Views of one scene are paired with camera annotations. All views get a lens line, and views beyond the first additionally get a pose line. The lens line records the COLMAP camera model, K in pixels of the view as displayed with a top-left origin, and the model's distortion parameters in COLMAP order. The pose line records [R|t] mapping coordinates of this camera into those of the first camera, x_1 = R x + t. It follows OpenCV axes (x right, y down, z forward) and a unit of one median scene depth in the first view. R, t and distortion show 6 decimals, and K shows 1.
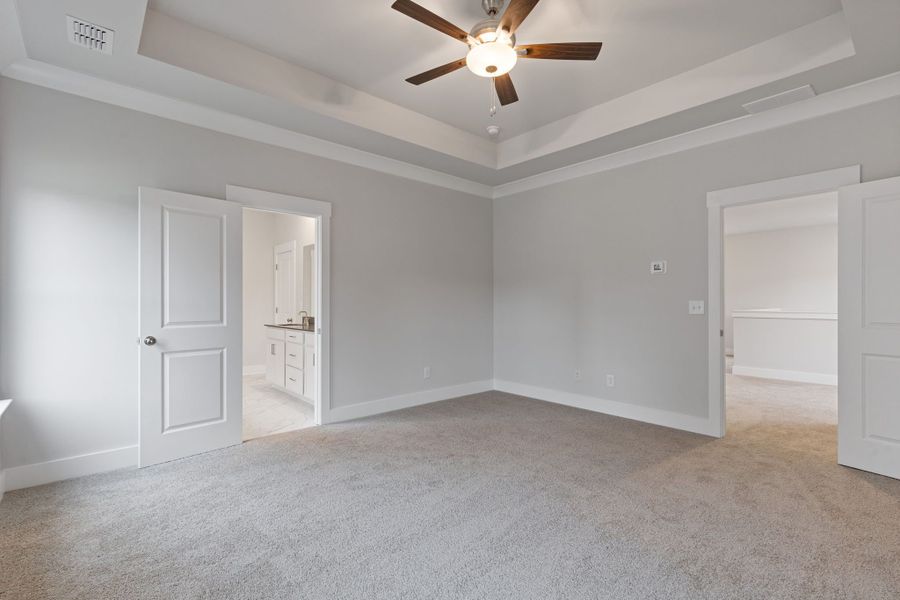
lens RADIAL K [[404.7, 0, 454.0], [0, 404.7, 300.5], [0, 0, 1]] dist [-0.000061, 0.000007]
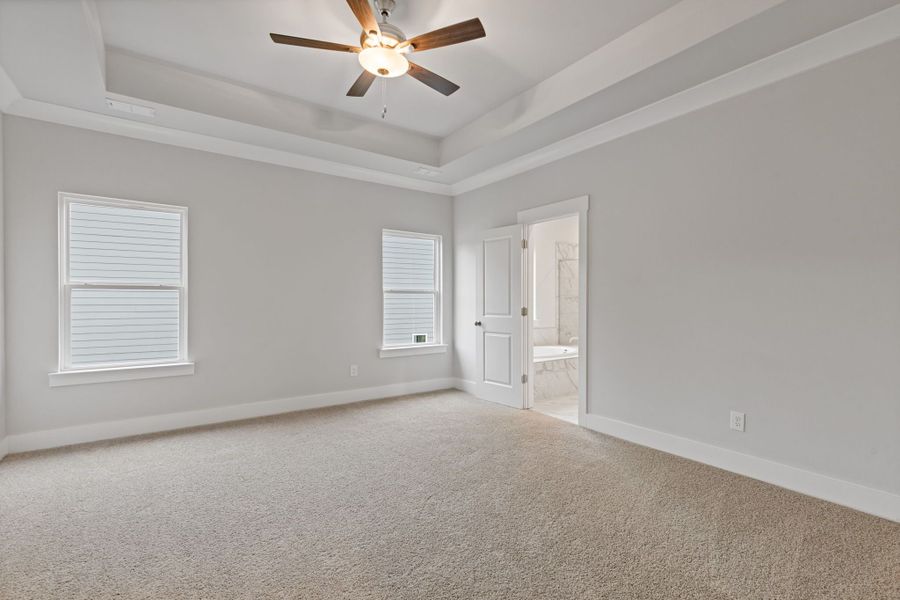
lens RADIAL K [[404.7, 0, 454.0], [0, 404.7, 300.5], [0, 0, 1]] dist [-0.000061, 0.000007]
pose [[-0.111743, -0.001052, -0.993737, 0.815996], [0.002634, 0.999996, -0.001355, 0.006736], [0.993734, -0.002769, -0.111739, 0.966051]]
